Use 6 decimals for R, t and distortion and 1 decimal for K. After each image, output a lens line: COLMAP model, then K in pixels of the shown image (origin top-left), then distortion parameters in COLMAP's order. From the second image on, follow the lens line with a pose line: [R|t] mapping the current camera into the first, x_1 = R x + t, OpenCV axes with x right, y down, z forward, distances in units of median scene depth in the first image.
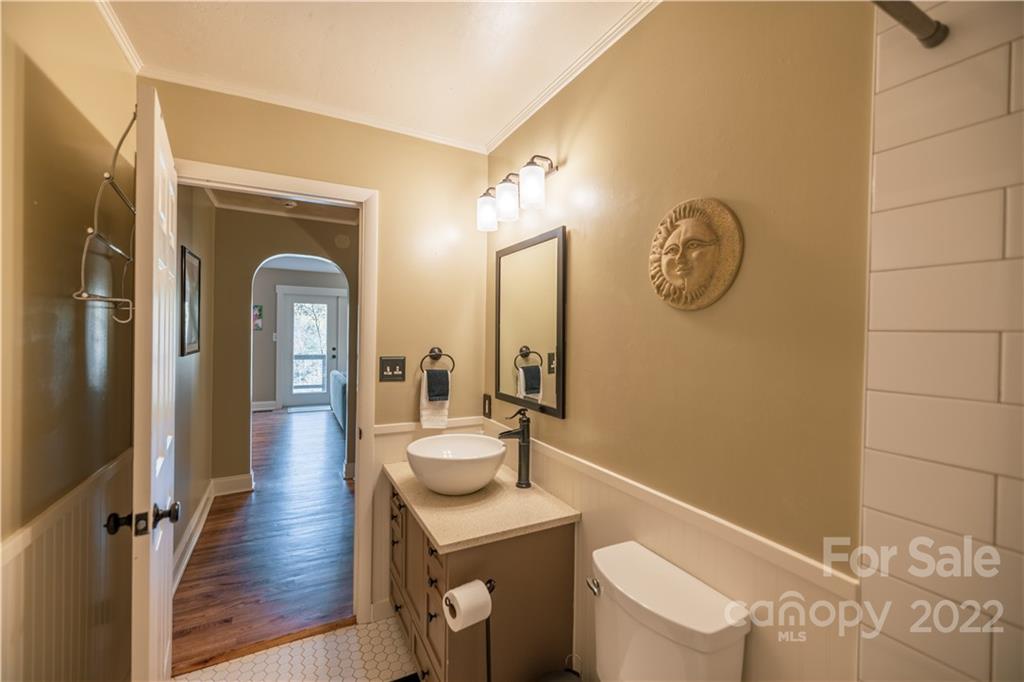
lens RADIAL K [[431.7, 0, 515.8], [0, 431.7, 335.5], [0, 0, 1]] dist [0.001563, 0.000282]
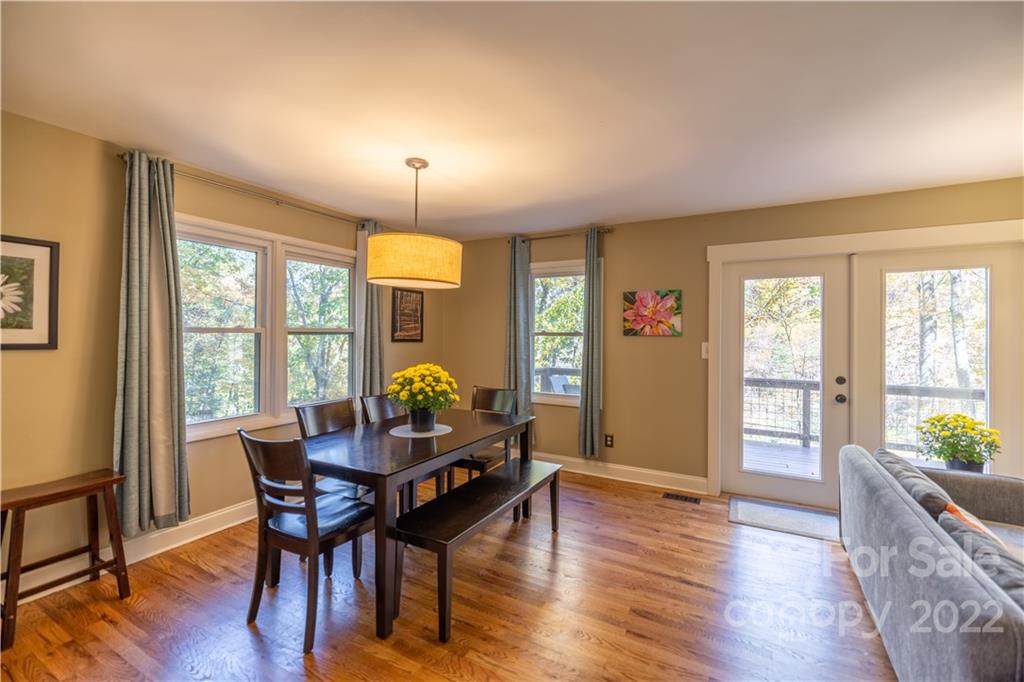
lens RADIAL K [[431.7, 0, 515.8], [0, 431.7, 335.5], [0, 0, 1]] dist [0.001563, 0.000282]
pose [[0.565003, -0.010294, -0.825024, -0.272614], [-0.000565, 0.999917, -0.012863, -0.007051], [0.825088, 0.007734, 0.564951, 0.543173]]
